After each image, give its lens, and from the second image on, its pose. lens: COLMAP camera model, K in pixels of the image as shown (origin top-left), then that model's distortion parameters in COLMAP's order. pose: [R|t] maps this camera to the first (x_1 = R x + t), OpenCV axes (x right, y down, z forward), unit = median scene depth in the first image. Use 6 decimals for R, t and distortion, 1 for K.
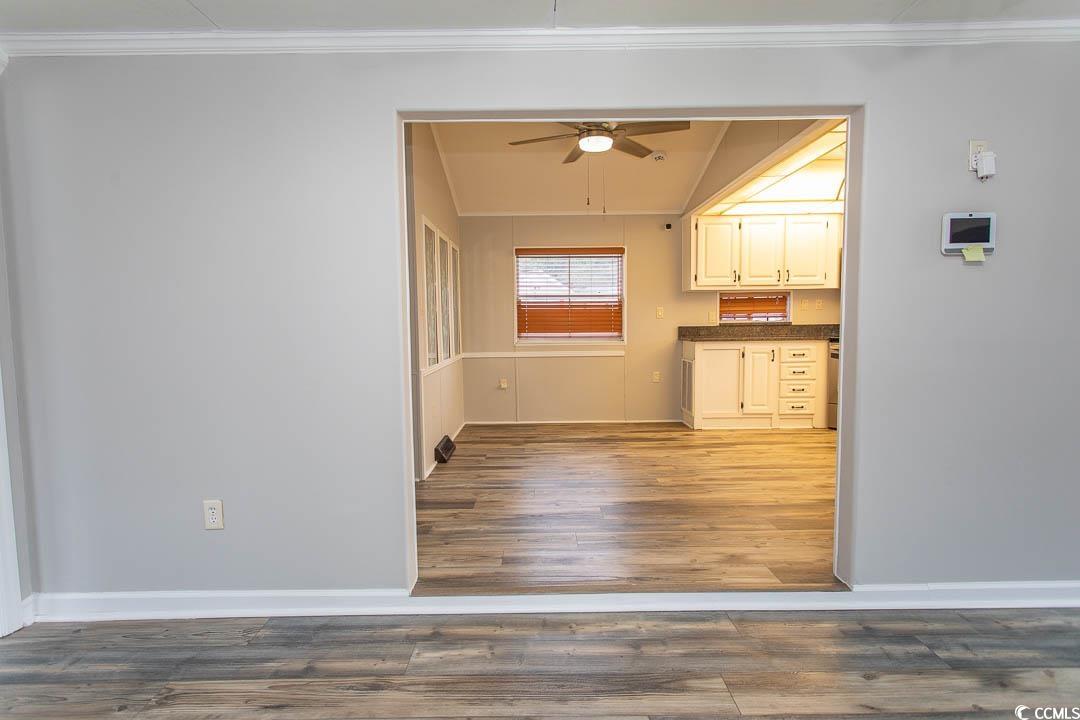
lens RADIAL K [[519.8, 0, 538.1], [0, 519.8, 360.5], [0, 0, 1]] dist [0.000274, -0.000041]
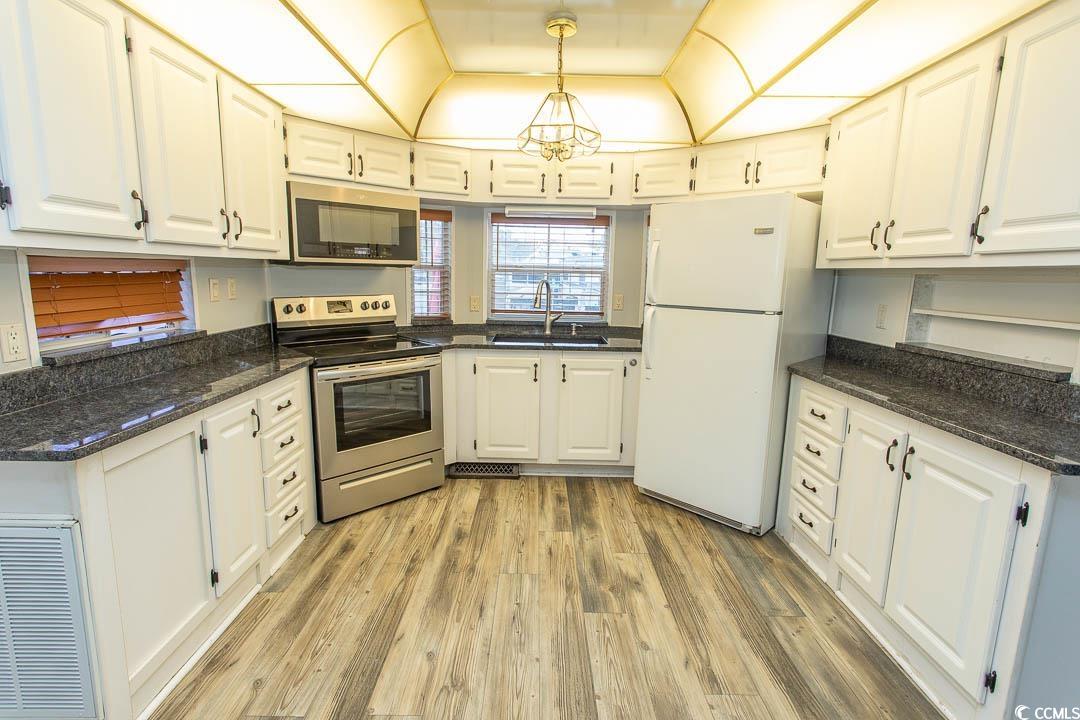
lens RADIAL K [[519.8, 0, 539.9], [0, 519.8, 356.4], [0, 0, 1]] dist [0.000274, -0.000041]
pose [[-0.001354, -0.156276, 0.987713, 0.053886], [0.050421, 0.986446, 0.156145, -0.112504], [-0.998727, 0.050013, 0.006543, 0.761003]]
